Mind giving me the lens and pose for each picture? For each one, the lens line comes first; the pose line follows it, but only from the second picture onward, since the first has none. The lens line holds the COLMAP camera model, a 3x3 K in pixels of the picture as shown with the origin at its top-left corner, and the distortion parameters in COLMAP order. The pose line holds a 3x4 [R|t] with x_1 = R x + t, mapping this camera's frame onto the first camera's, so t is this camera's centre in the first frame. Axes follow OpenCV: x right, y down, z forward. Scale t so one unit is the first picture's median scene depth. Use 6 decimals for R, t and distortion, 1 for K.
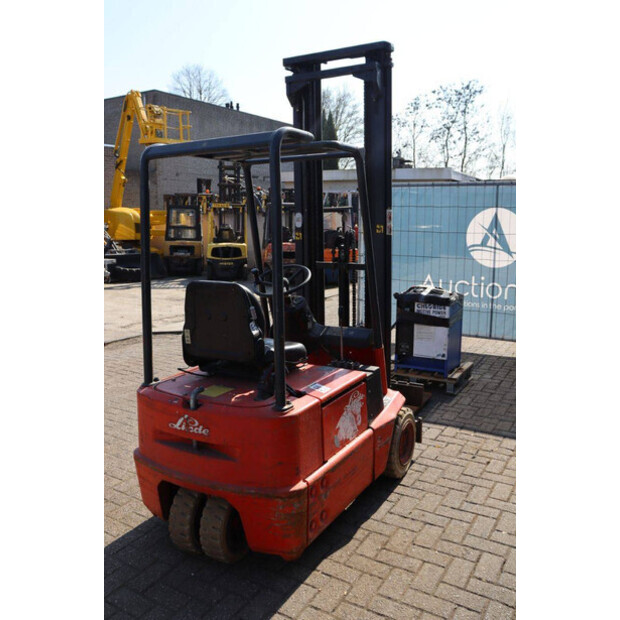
lens RADIAL K [[561.6, 0, 328.7], [0, 561.6, 314.4], [0, 0, 1]] dist [-0.092737, 0.058140]
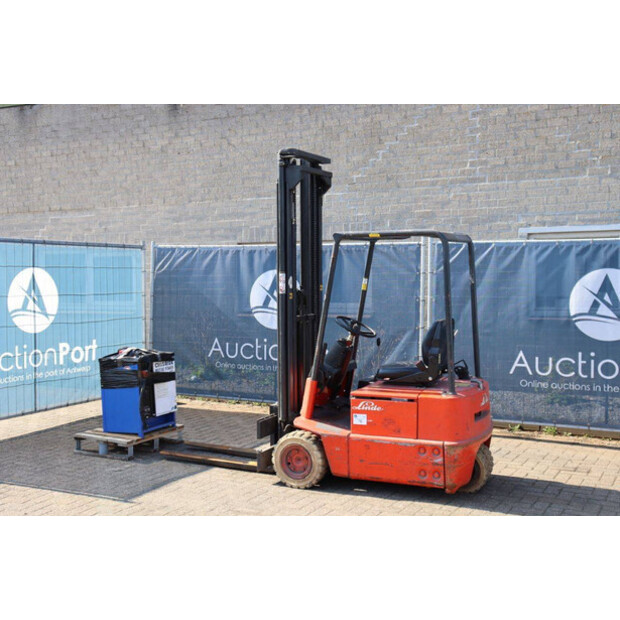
lens RADIAL K [[765.6, 0, 318.2], [0, 765.6, 312.7], [0, 0, 1]] dist [0.022180, 0.000000]
pose [[-0.048383, -0.054191, 0.997358, -0.996627], [0.175205, 0.982585, 0.061888, -0.115927], [-0.983342, 0.177737, -0.038046, 0.603657]]
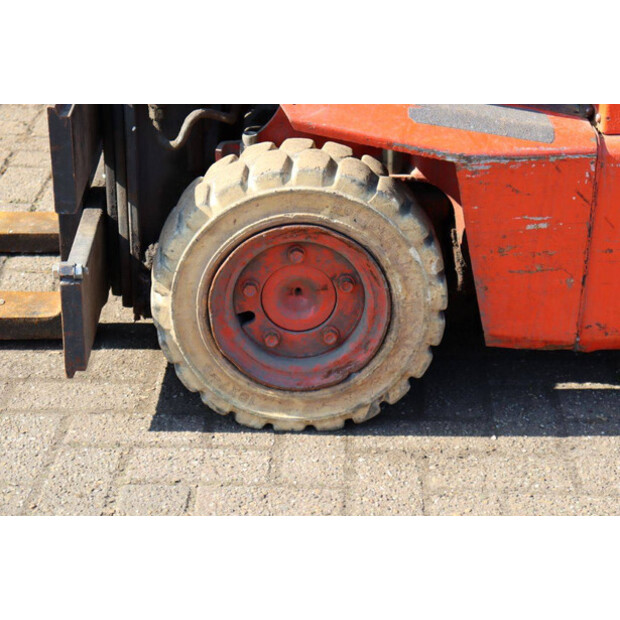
lens RADIAL K [[1435.4, 0, 309.6], [0, 1435.4, 305.4], [0, 0, 1]] dist [0.385111, 0.000000]
pose [[-0.481210, -0.372849, 0.793360, -0.339677], [0.136492, 0.862130, 0.487957, -0.047095], [-0.865914, 0.343097, -0.363975, 0.745327]]
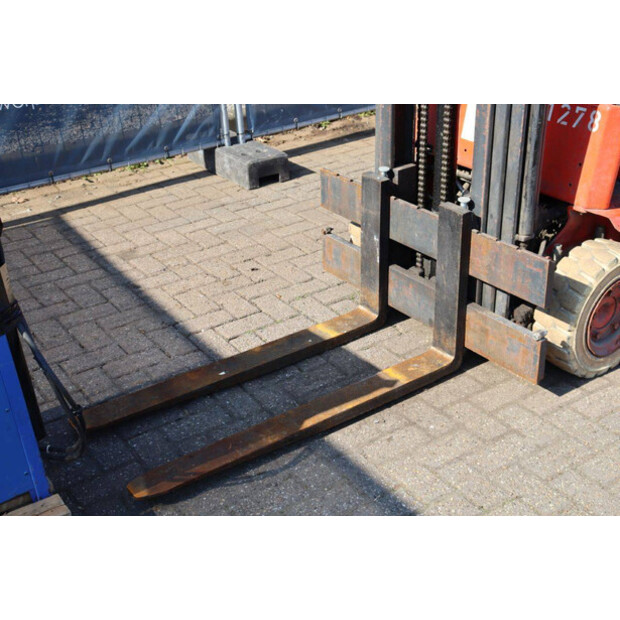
lens RADIAL K [[887.5, 0, 305.5], [0, 887.5, 307.0], [0, 0, 1]] dist [0.054586, 0.000000]
pose [[-0.892507, -0.179683, 0.413698, -0.120730], [0.115710, 0.795307, 0.595061, -0.169672], [-0.435939, 0.578965, -0.689026, 0.995635]]
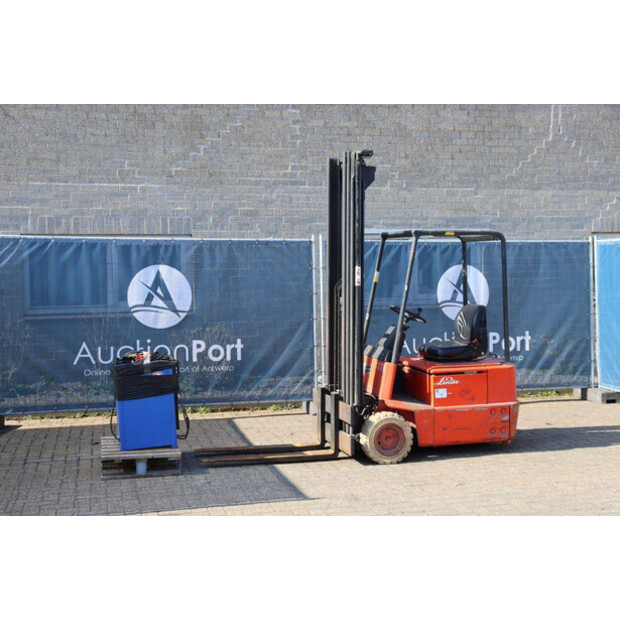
lens RADIAL K [[812.2, 0, 304.6], [0, 812.2, 315.6], [0, 0, 1]] dist [0.058519, 0.000000]
pose [[-0.694962, -0.037338, 0.718077, -0.763513], [0.127762, 0.976348, 0.174416, -0.246787], [-0.707605, 0.212955, -0.673754, 1.396149]]
